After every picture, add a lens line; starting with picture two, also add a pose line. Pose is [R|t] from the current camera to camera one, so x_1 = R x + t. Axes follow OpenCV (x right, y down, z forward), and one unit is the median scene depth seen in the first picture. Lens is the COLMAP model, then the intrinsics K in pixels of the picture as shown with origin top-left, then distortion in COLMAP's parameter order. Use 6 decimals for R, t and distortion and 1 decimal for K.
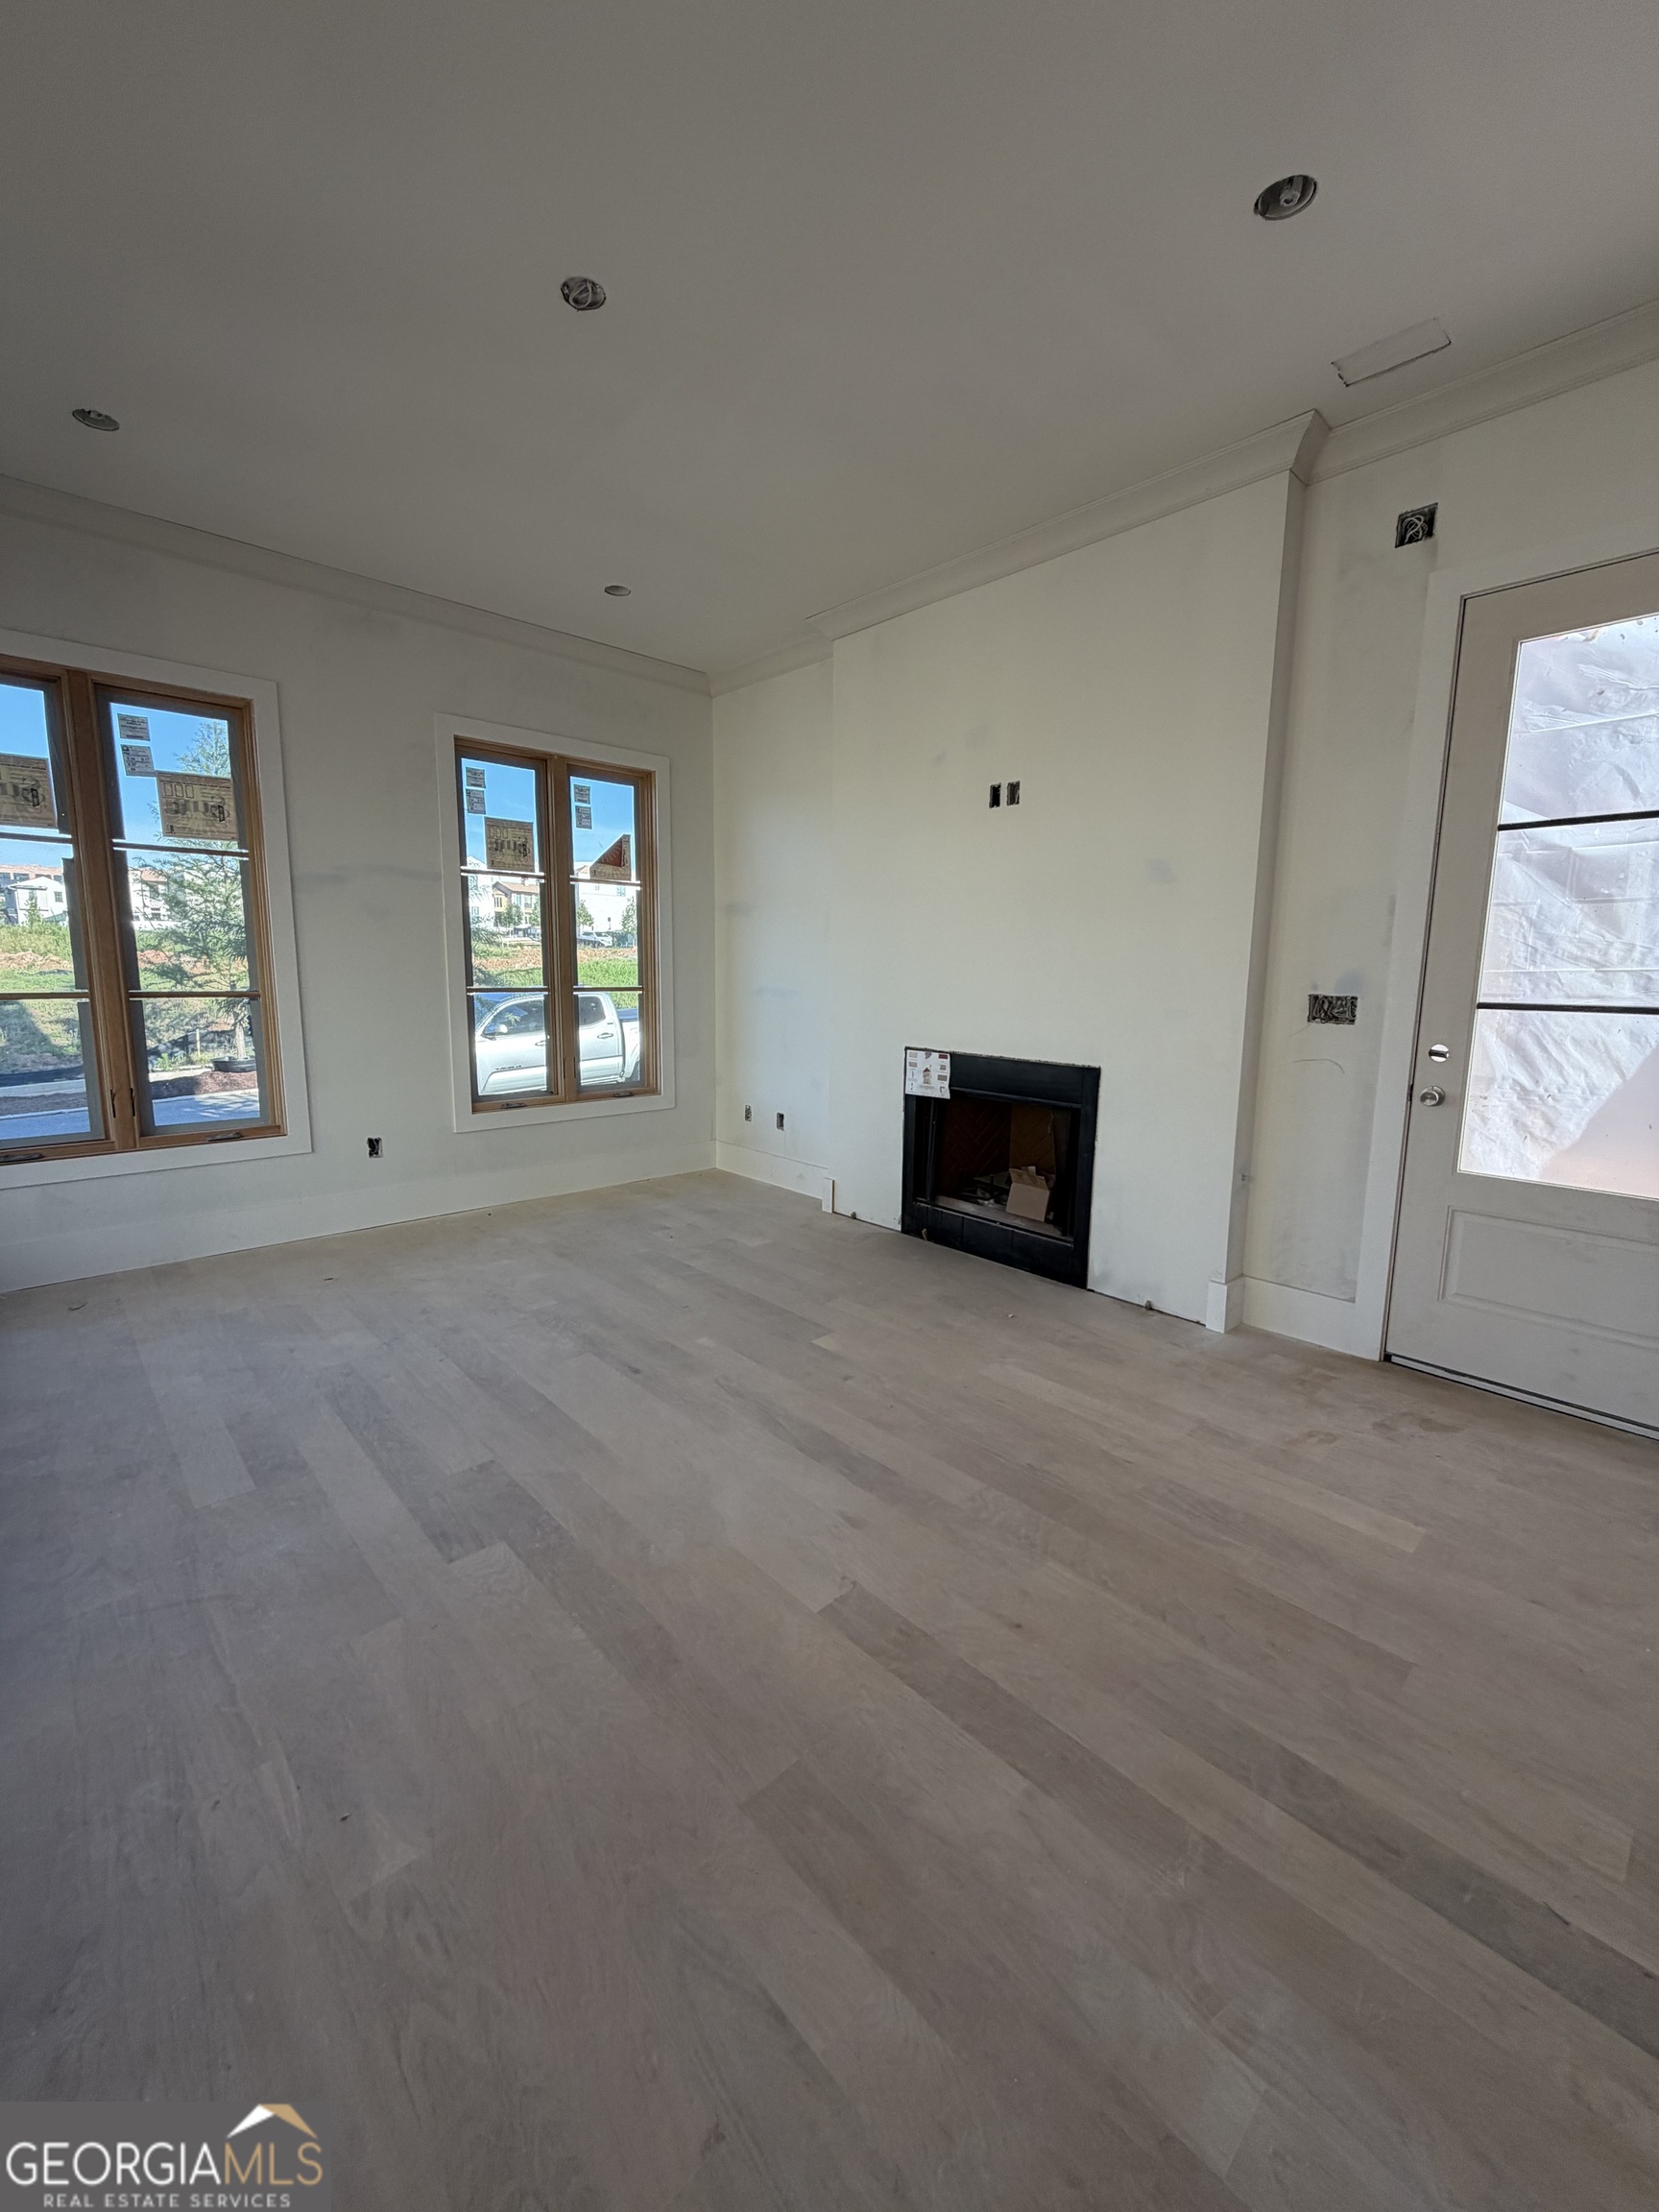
lens RADIAL K [[882.4, 0, 828.2], [0, 882.4, 1101.5], [0, 0, 1]] dist [-0.000033, 0.000741]
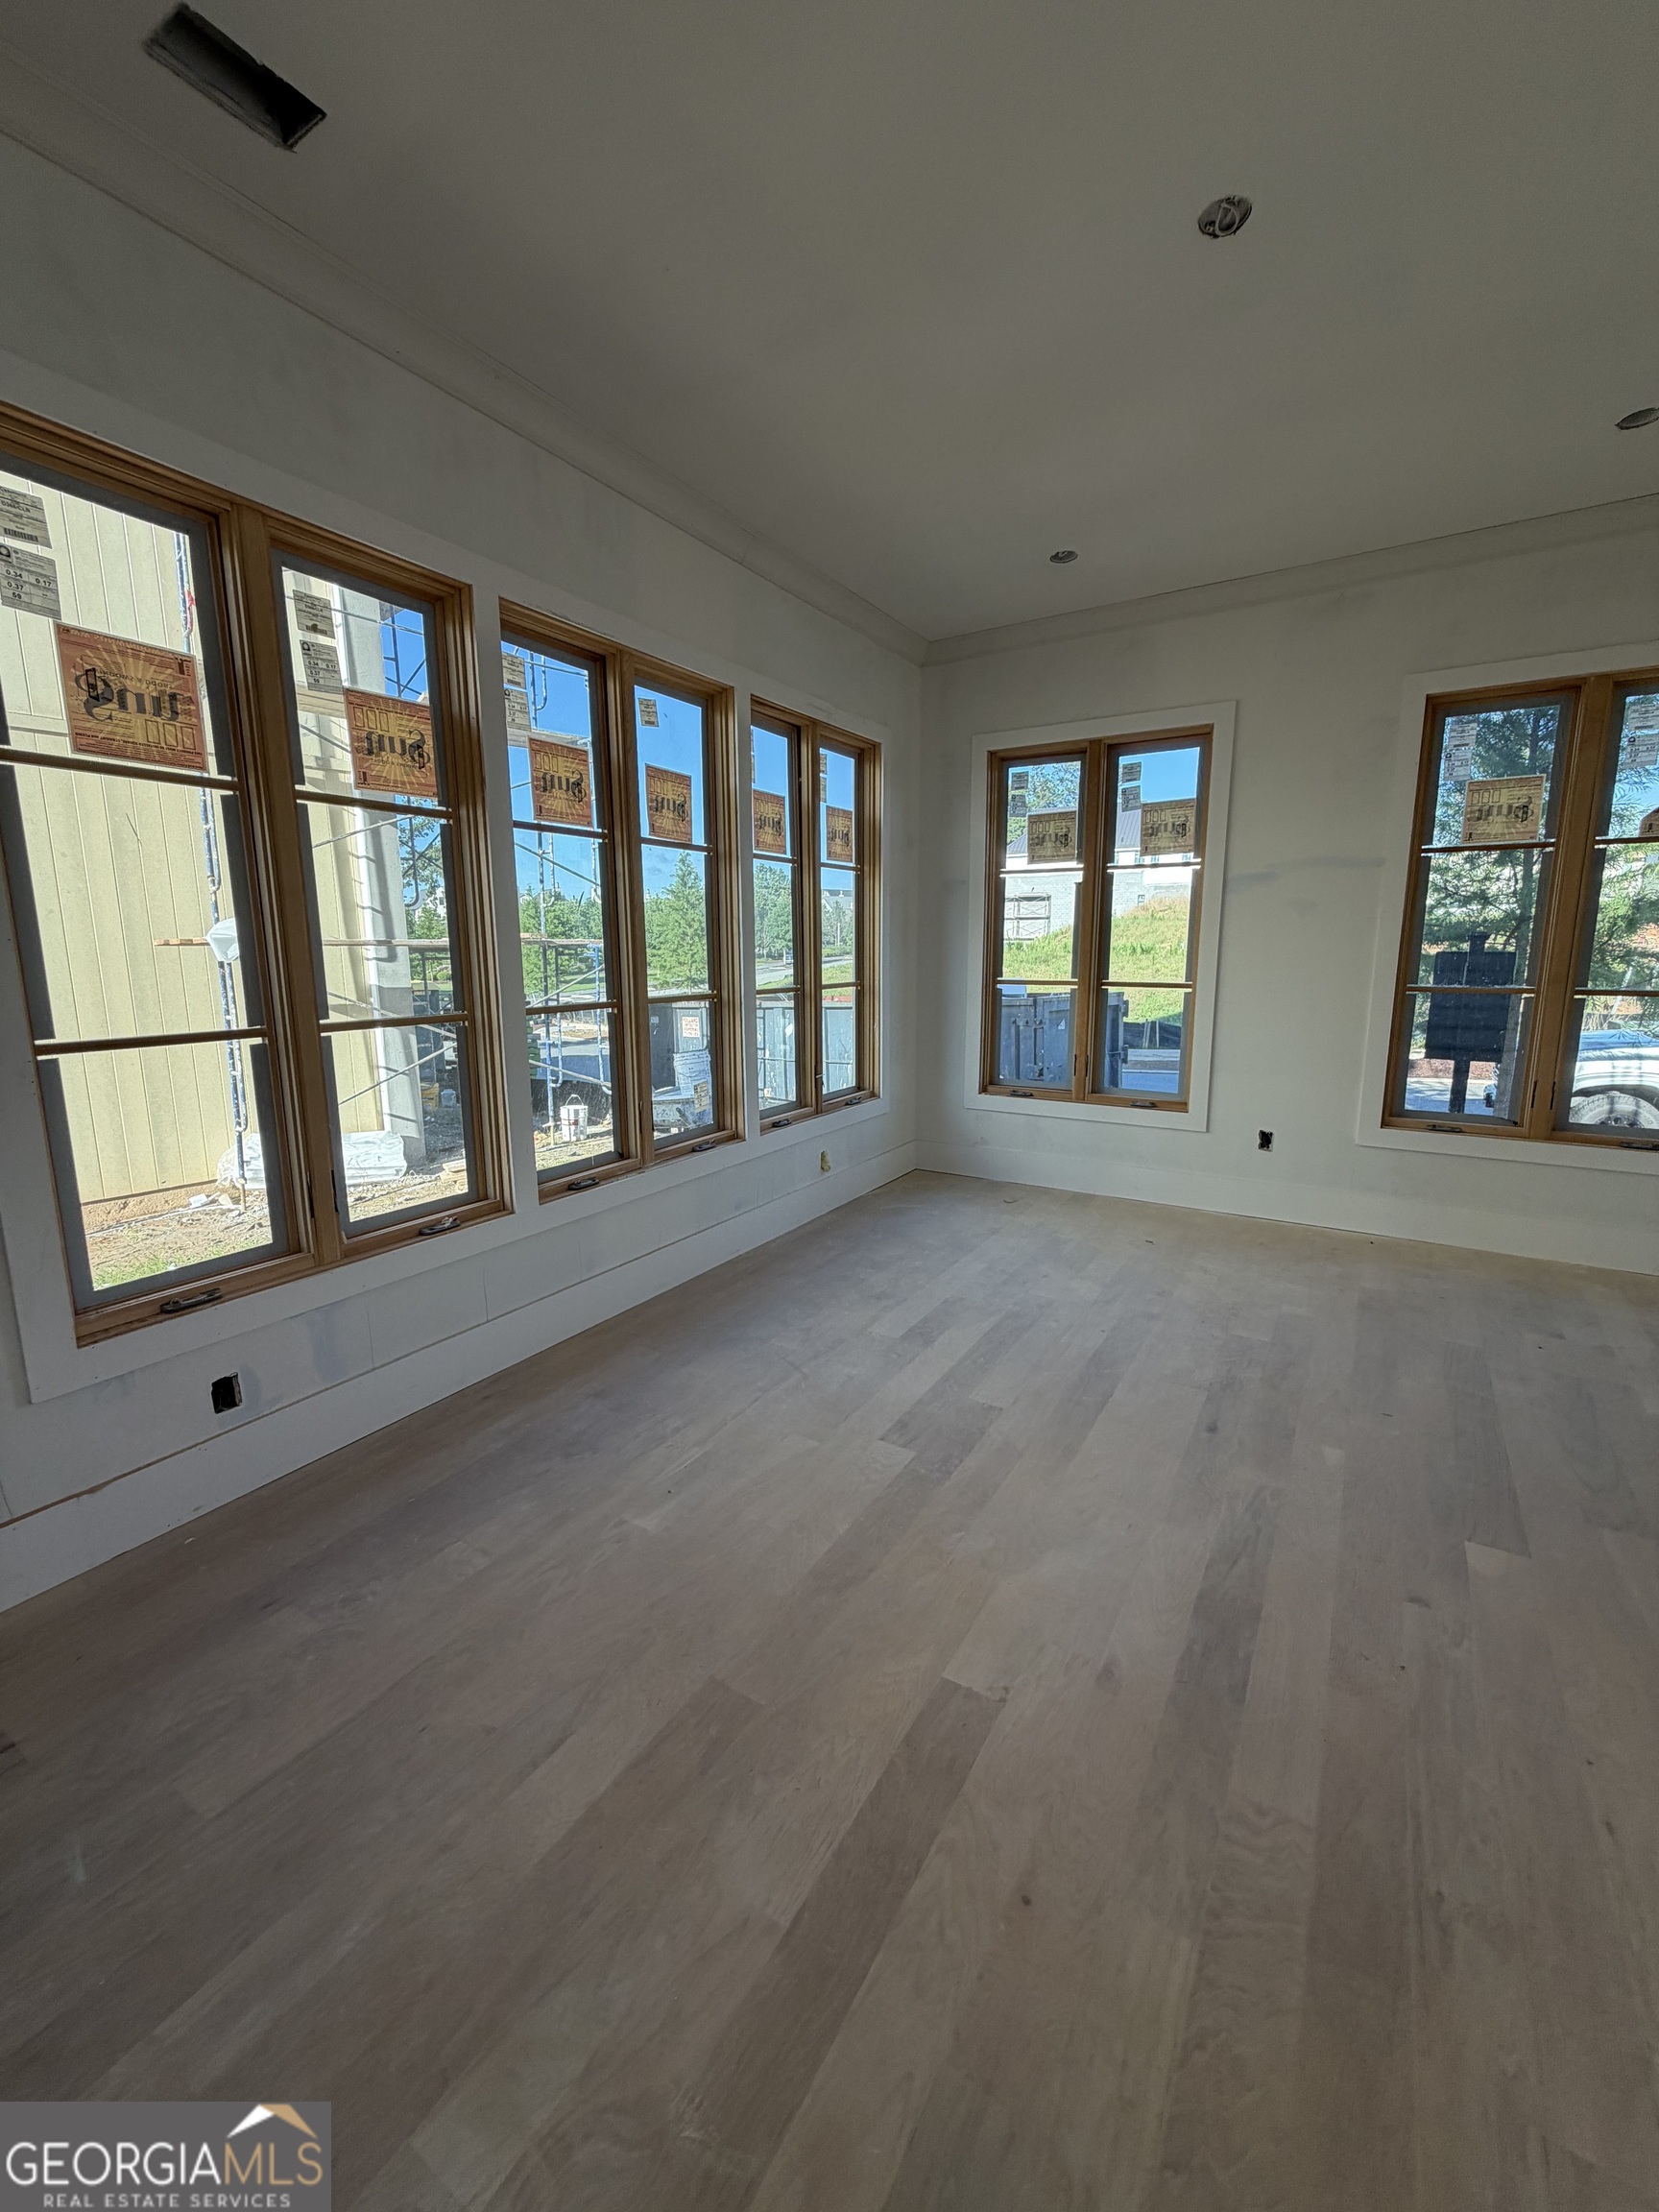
lens RADIAL K [[882.4, 0, 833.3], [0, 882.4, 1103.0], [0, 0, 1]] dist [-0.000033, 0.000741]
pose [[0.263197, 0.158853, -0.951574, 0.504201], [-0.138627, 0.982342, 0.125646, -0.078944], [0.954730, 0.098844, 0.280570, 0.384252]]
